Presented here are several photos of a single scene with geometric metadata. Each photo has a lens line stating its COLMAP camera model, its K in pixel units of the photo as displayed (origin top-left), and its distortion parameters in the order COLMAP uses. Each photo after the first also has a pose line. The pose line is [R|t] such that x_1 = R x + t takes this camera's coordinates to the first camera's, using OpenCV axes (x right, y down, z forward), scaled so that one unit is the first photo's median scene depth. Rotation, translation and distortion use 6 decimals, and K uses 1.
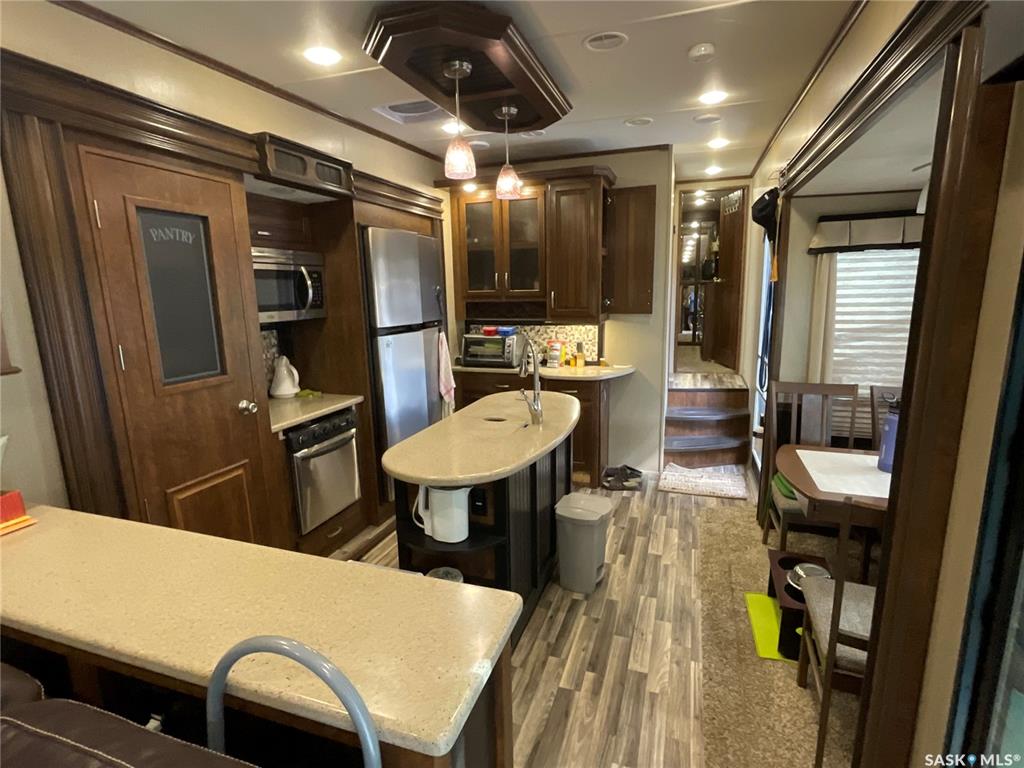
lens RADIAL K [[512.0, 0, 512.0], [0, 512.0, 384.0], [0, 0, 1]] dist [0.003633, -0.008439]
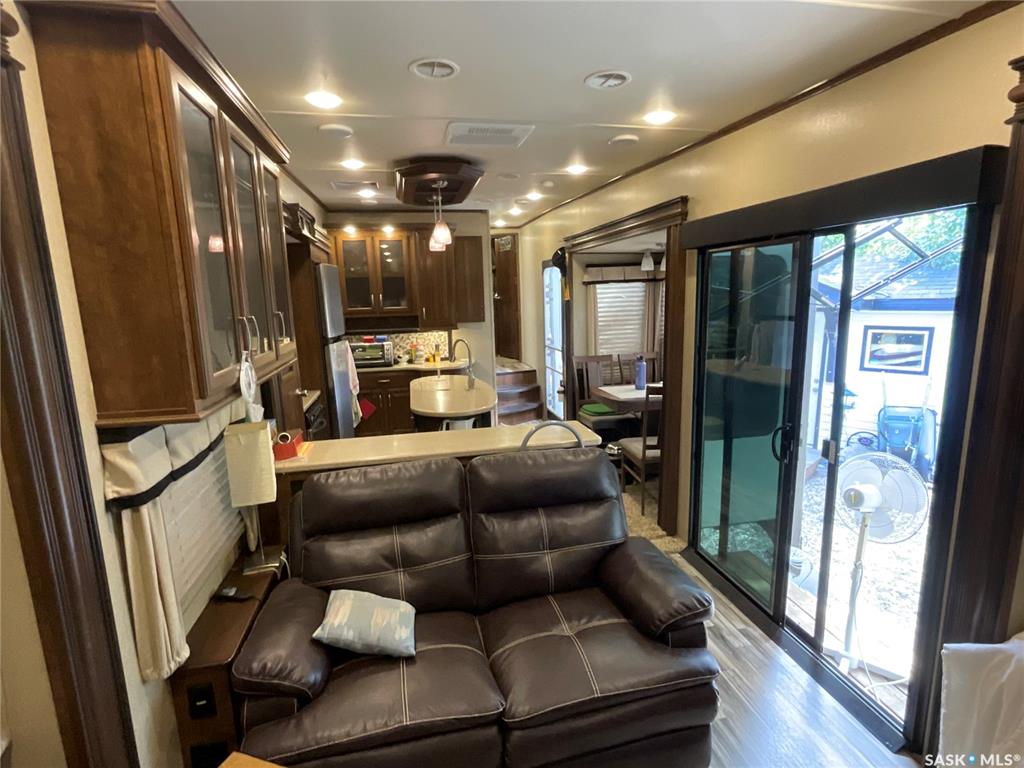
lens RADIAL K [[512.0, 0, 512.0], [0, 512.0, 384.0], [0, 0, 1]] dist [0.003633, -0.008439]
pose [[0.859292, -0.095566, 0.502478, -0.406146], [0.108166, 0.994124, 0.004095, 0.042467], [-0.499917, 0.050833, 0.864580, -0.295201]]
